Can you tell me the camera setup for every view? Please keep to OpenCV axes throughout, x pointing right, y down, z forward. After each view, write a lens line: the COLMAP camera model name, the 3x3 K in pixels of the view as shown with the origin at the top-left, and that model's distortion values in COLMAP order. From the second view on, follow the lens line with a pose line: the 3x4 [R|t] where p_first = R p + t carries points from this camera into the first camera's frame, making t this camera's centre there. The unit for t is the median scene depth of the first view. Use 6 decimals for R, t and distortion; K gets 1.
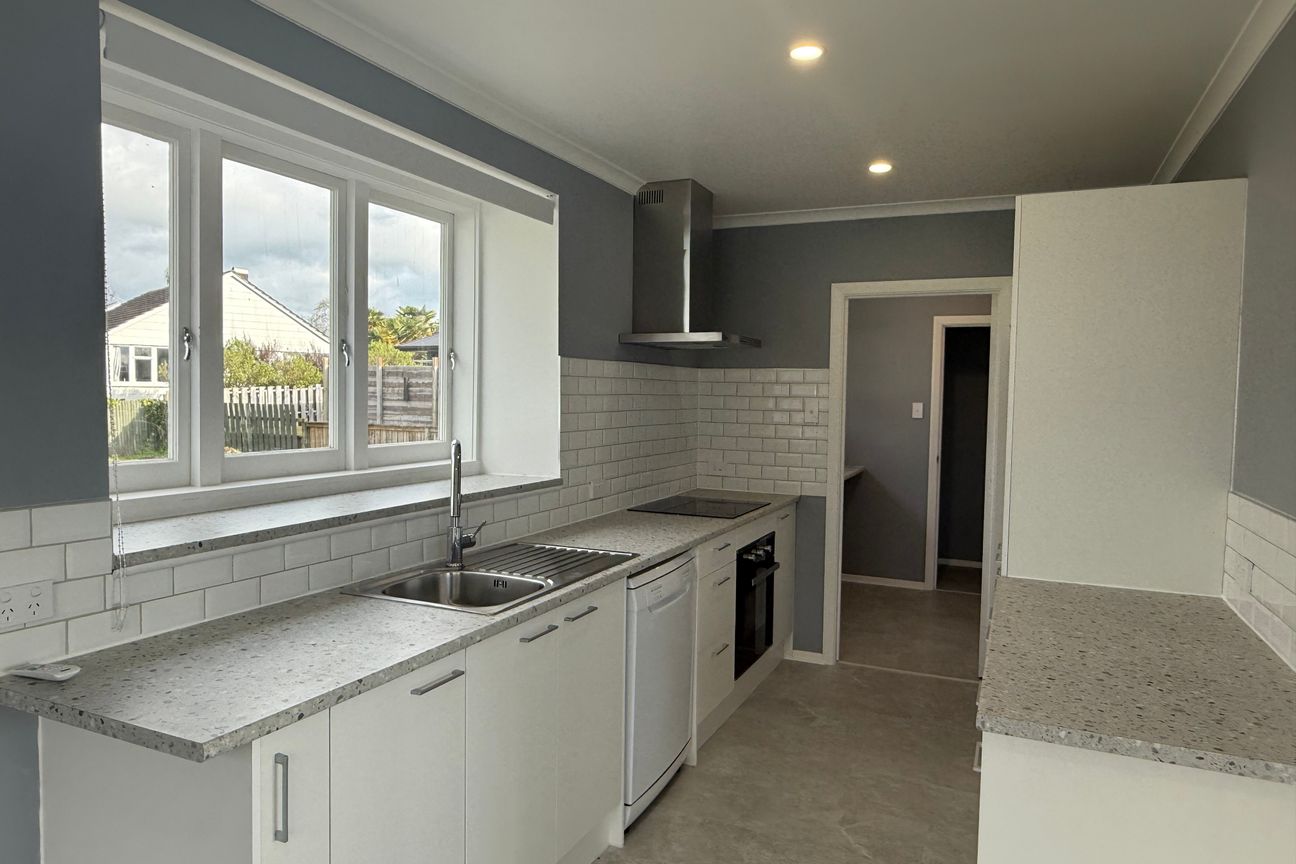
lens RADIAL K [[826.7, 0, 648.0], [0, 826.7, 432.0], [0, 0, 1]] dist [0.007467, 0.000918]
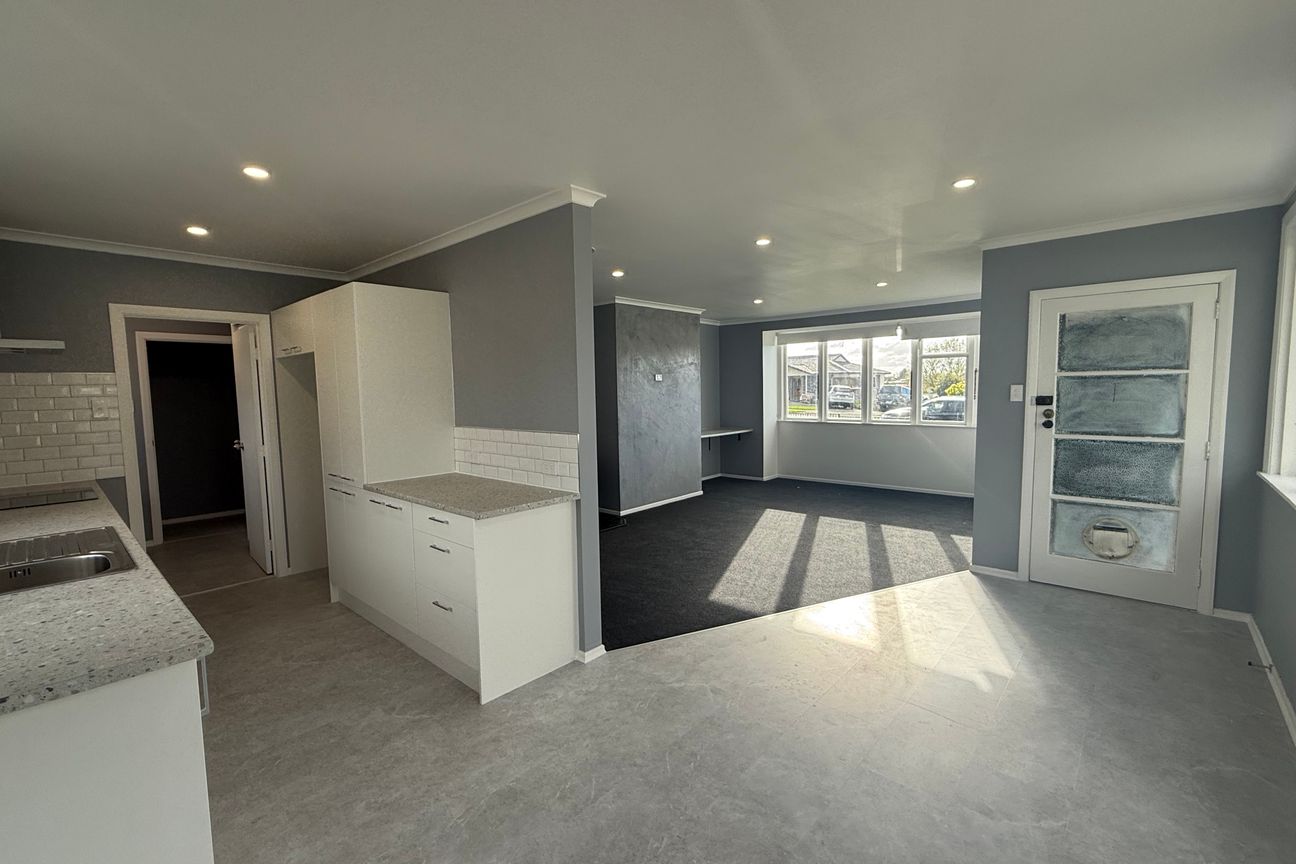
lens RADIAL K [[559.4, 0, 648.0], [0, 559.4, 432.0], [0, 0, 1]] dist [-0.000482, 0.000384]
pose [[0.305781, -0.096259, 0.947223, -0.414614], [0.069163, 0.994493, 0.078735, 0.000183], [-0.949586, 0.041437, 0.310755, -0.005849]]
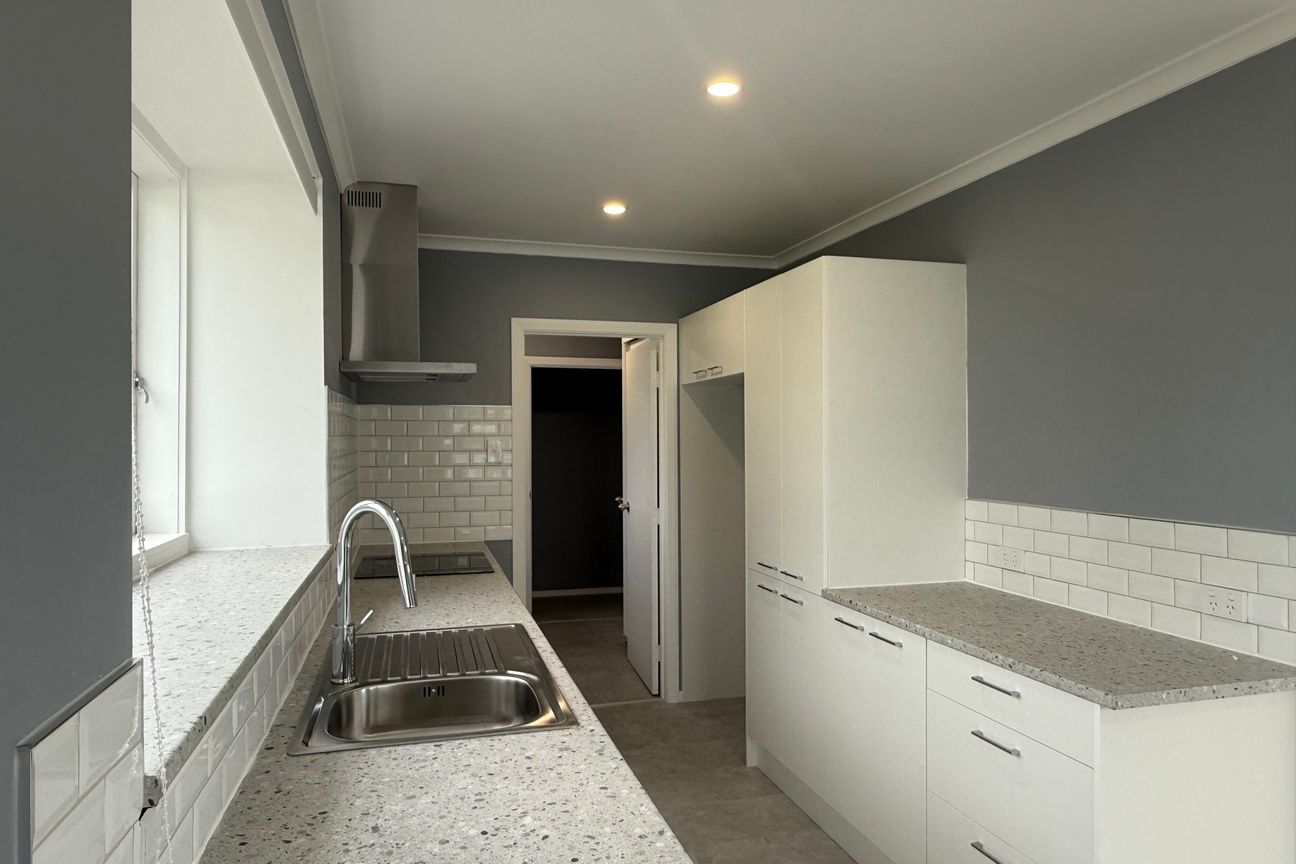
lens RADIAL K [[826.7, 0, 648.0], [0, 826.7, 432.0], [0, 0, 1]] dist [0.007467, 0.000918]
pose [[0.762064, -0.014616, 0.647337, -0.350254], [0.045997, 0.998441, -0.031605, -0.010343], [-0.645866, 0.053861, 0.761548, 0.210080]]
